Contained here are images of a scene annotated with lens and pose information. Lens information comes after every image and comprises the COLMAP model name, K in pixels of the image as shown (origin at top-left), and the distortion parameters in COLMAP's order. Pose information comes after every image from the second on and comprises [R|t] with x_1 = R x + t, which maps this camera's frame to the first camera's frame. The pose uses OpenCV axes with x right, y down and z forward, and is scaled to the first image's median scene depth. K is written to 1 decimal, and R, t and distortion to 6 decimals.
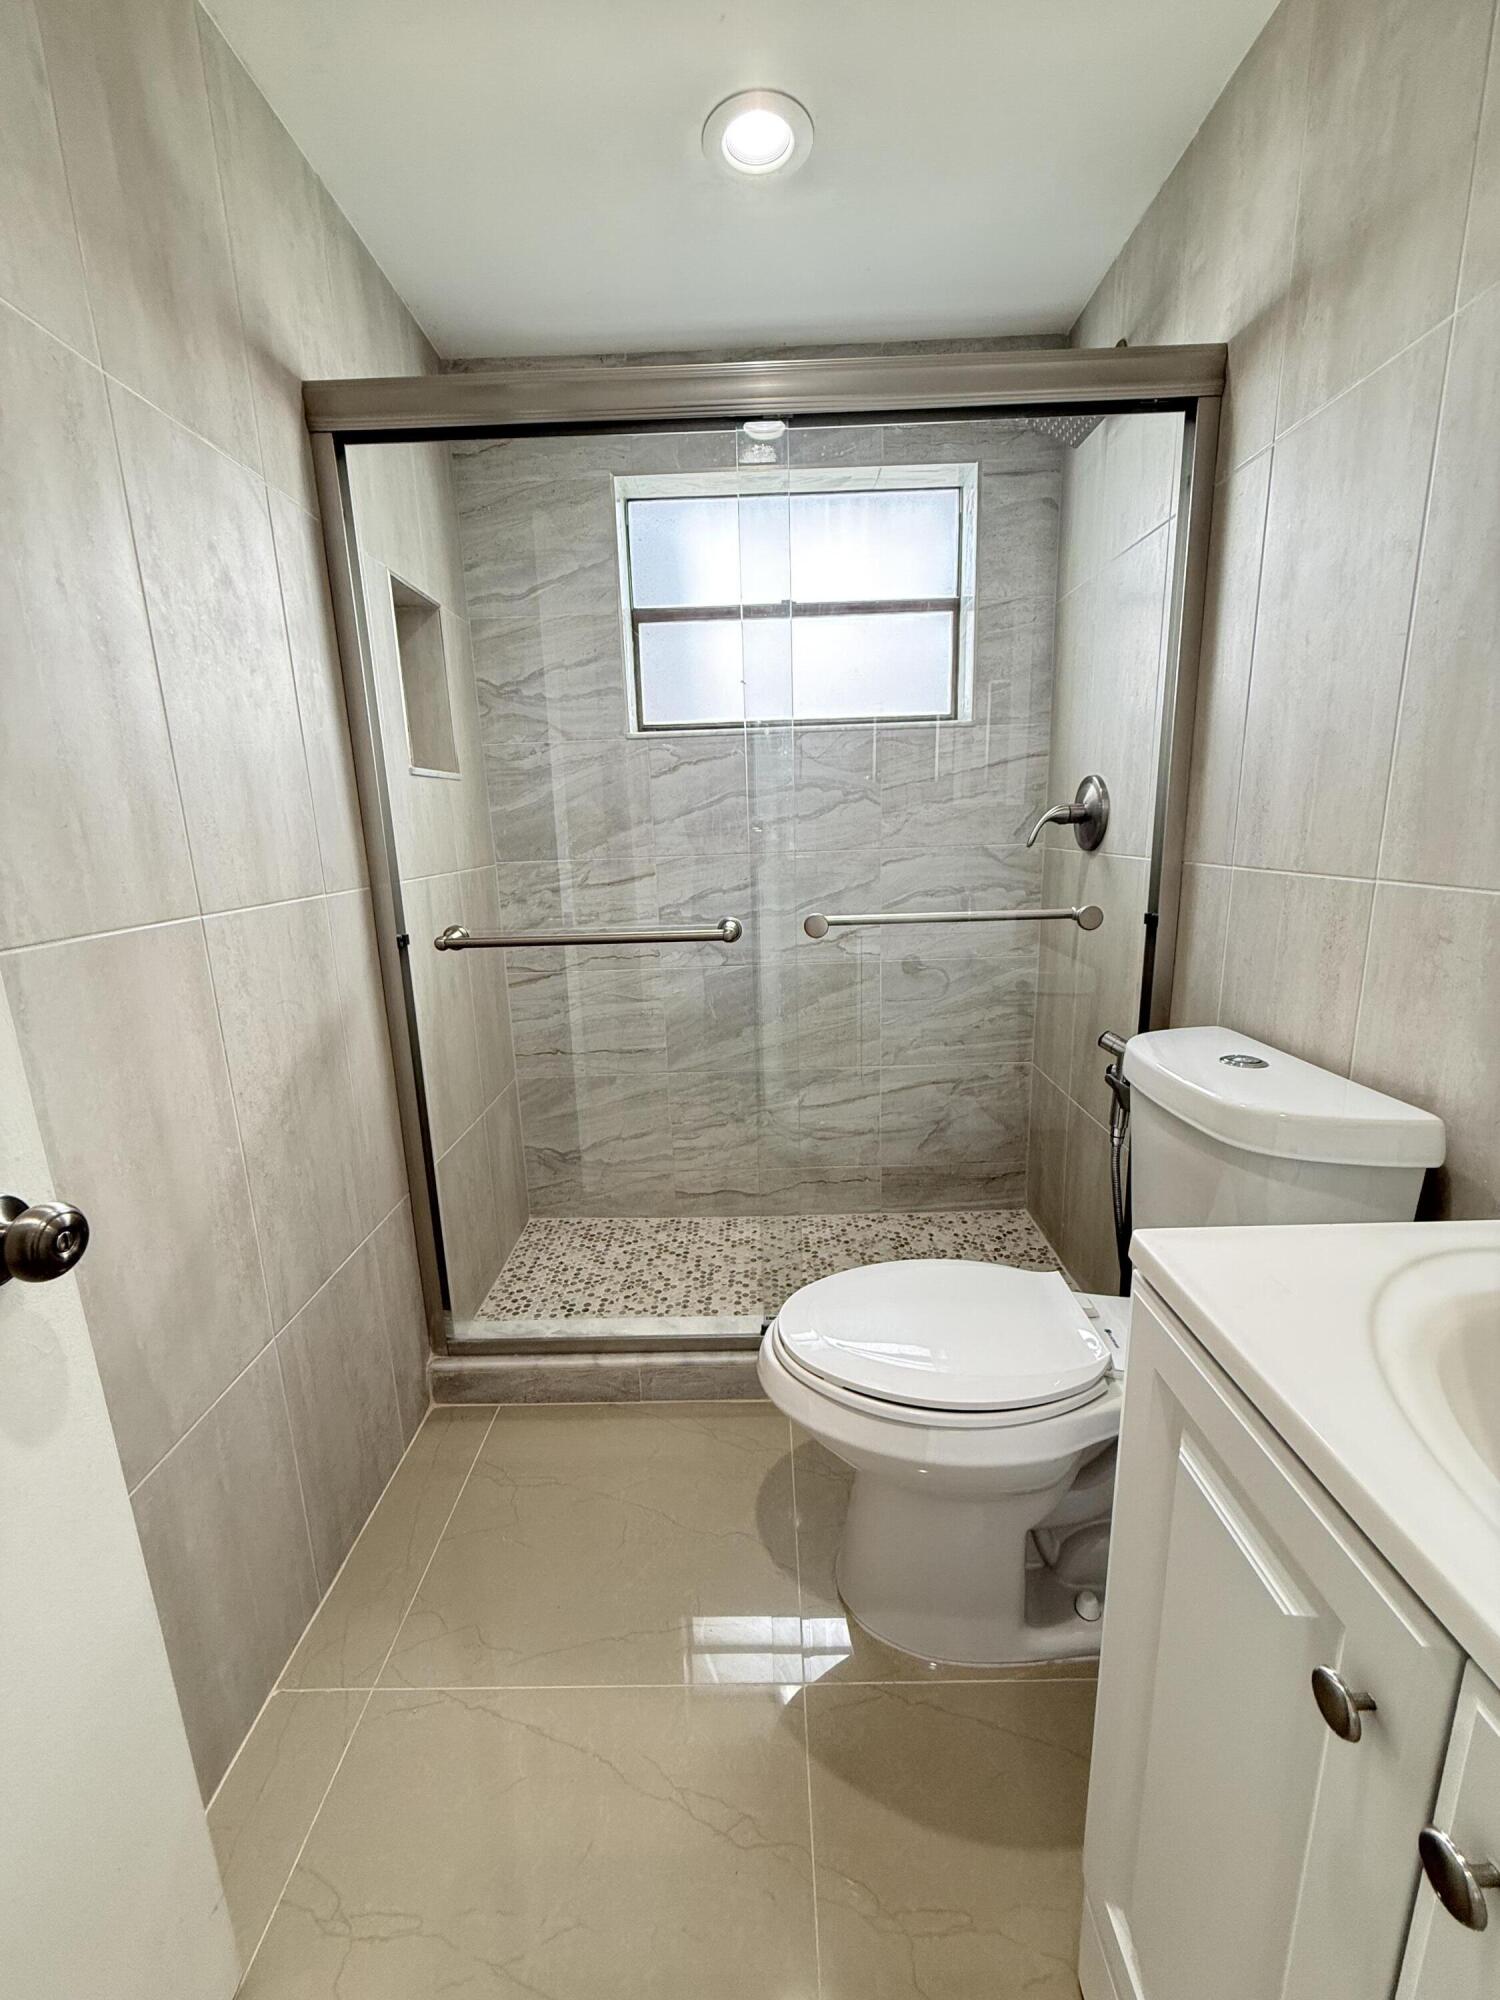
lens RADIAL K [[794.8, 0, 750.3], [0, 794.8, 996.8], [0, 0, 1]] dist [-0.000654, 0.000360]
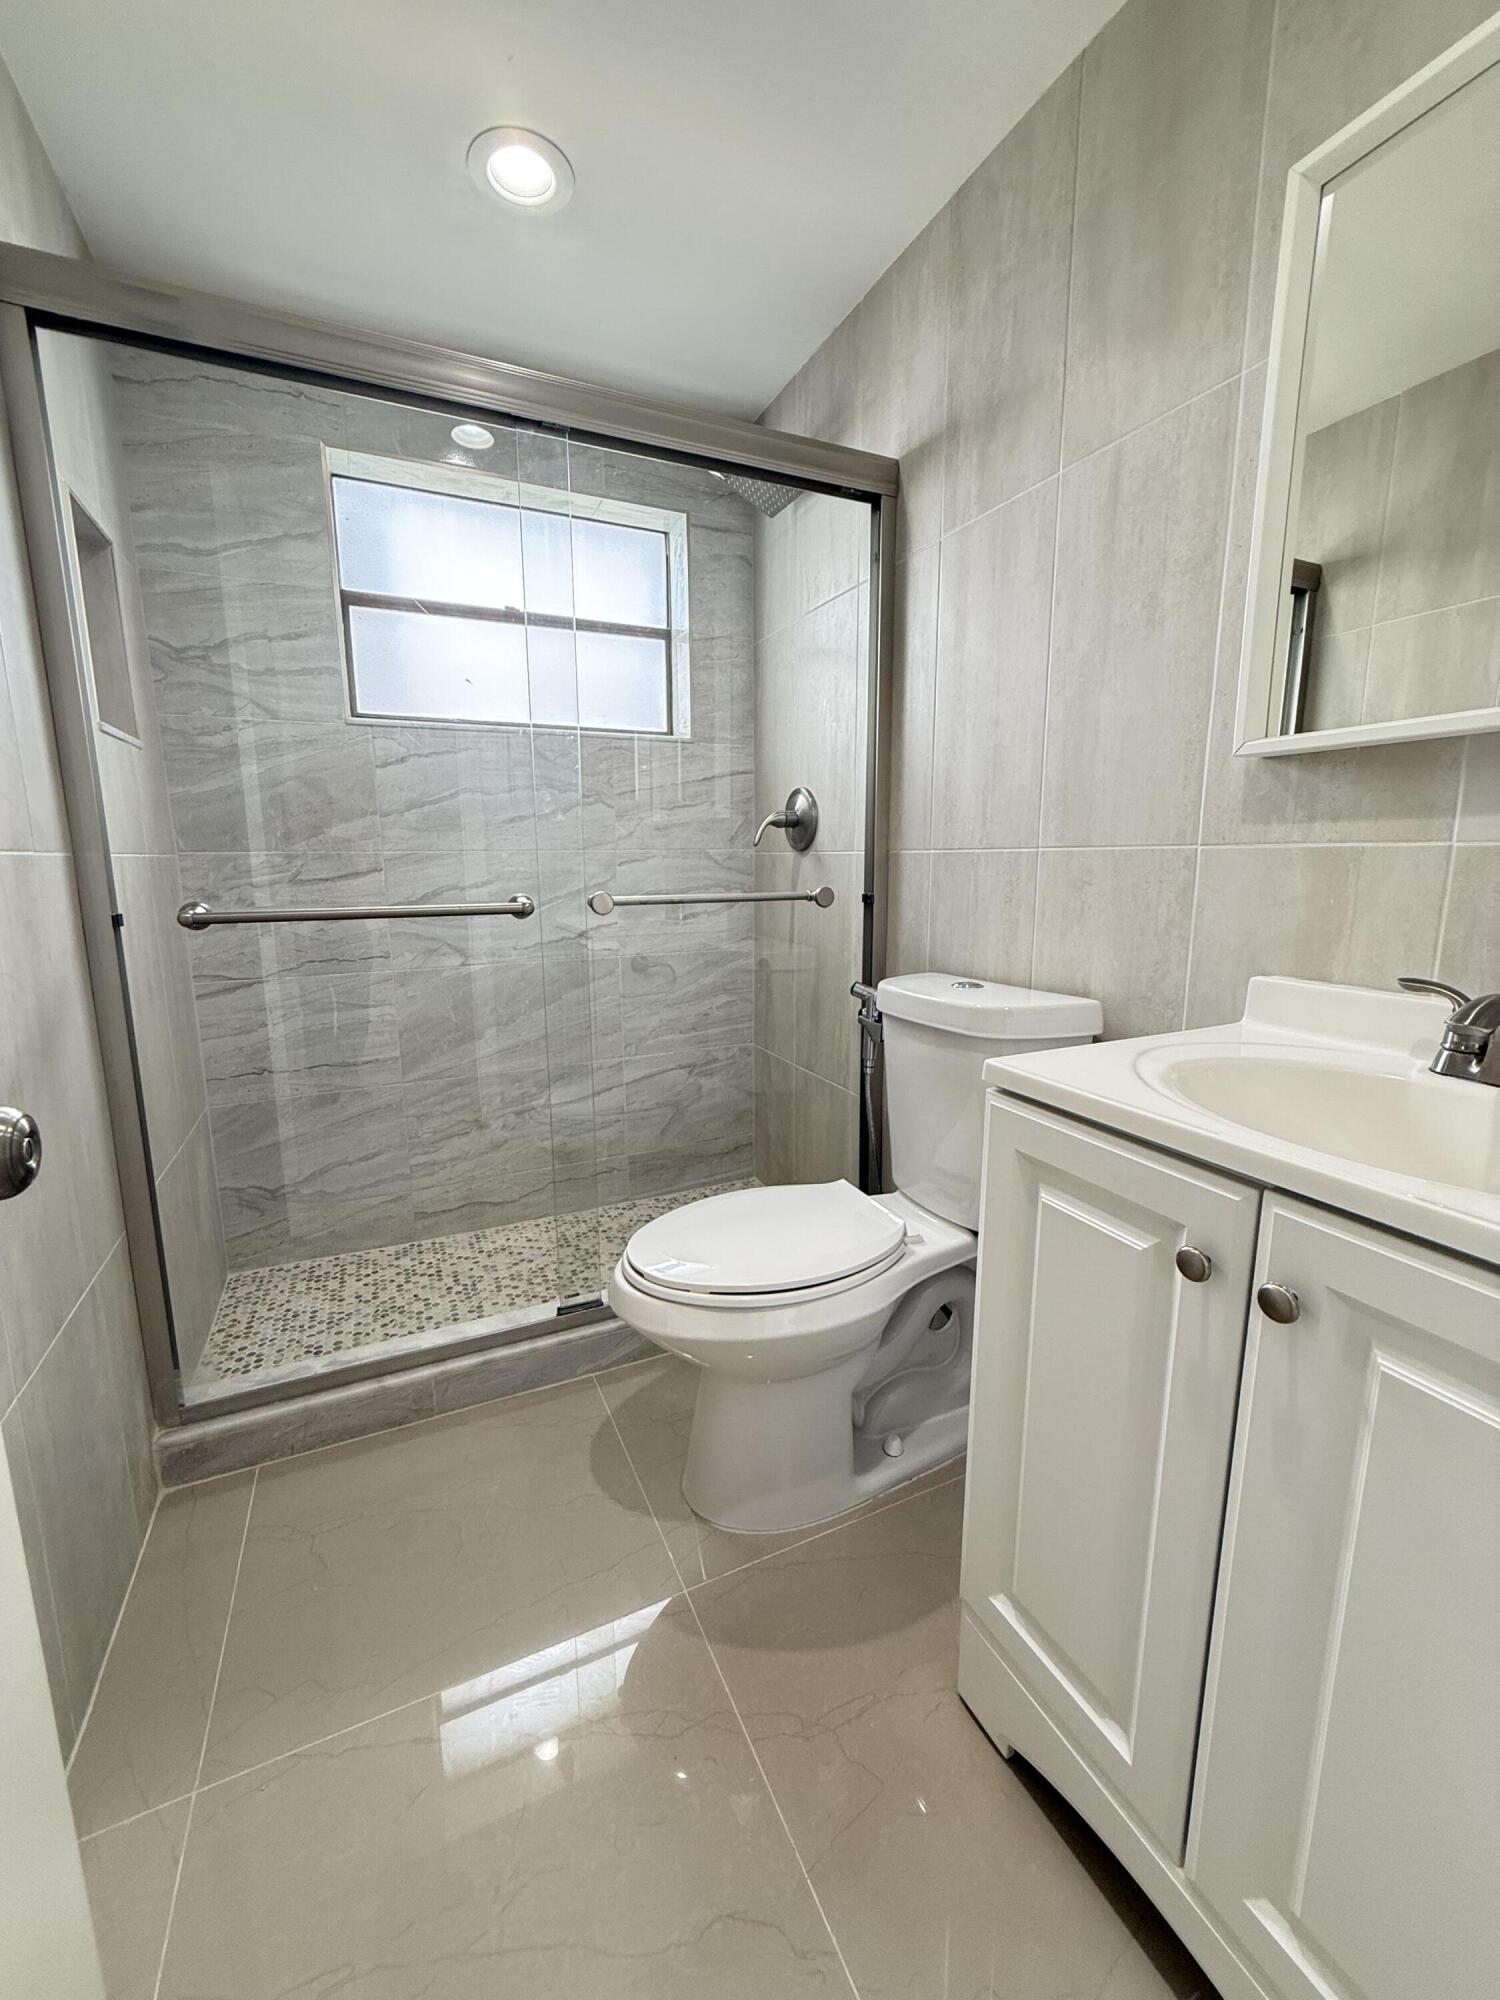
lens RADIAL K [[794.8, 0, 750.3], [0, 794.8, 996.8], [0, 0, 1]] dist [-0.000654, 0.000360]
pose [[0.902448, -0.048933, 0.428010, -0.144121], [0.071227, 0.996802, -0.036219, 0.063545], [-0.424869, 0.063171, 0.903048, -0.024193]]
